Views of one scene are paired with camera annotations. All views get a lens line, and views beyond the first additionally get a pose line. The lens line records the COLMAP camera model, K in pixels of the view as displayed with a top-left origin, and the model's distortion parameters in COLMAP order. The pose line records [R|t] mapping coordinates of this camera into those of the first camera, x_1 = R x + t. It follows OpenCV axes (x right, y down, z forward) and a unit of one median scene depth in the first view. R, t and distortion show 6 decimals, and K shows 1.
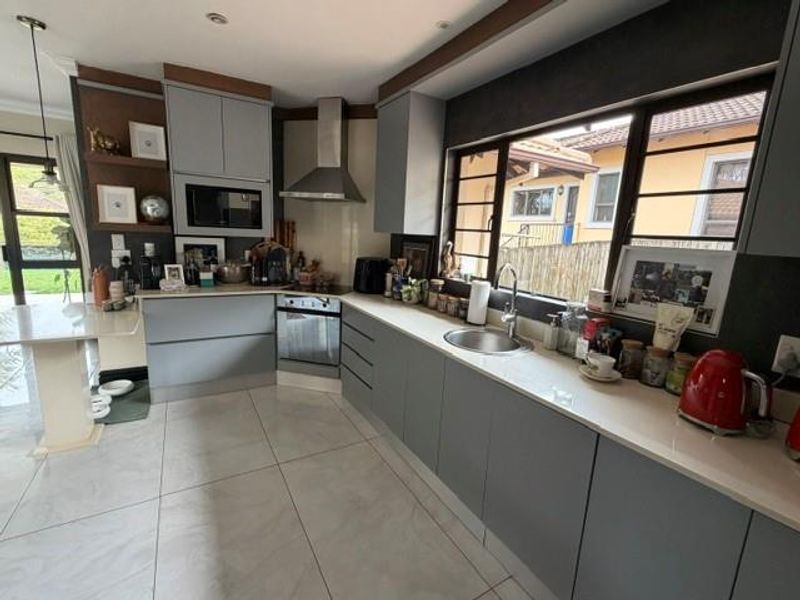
lens RADIAL K [[361.0, 0, 395.7], [0, 361.0, 299.4], [0, 0, 1]] dist [-0.002138, -0.000066]
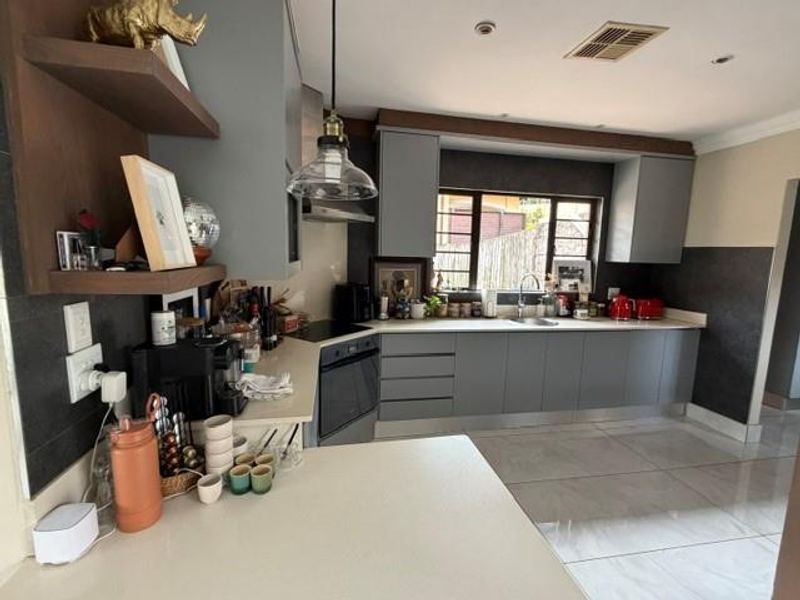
lens RADIAL K [[361.0, 0, 397.8], [0, 361.0, 302.0], [0, 0, 1]] dist [-0.002138, -0.000066]
pose [[0.333448, -0.162375, 0.928680, -1.407548], [0.166166, 0.979757, 0.111642, -0.245656], [-0.928009, 0.117088, 0.353680, 0.927889]]
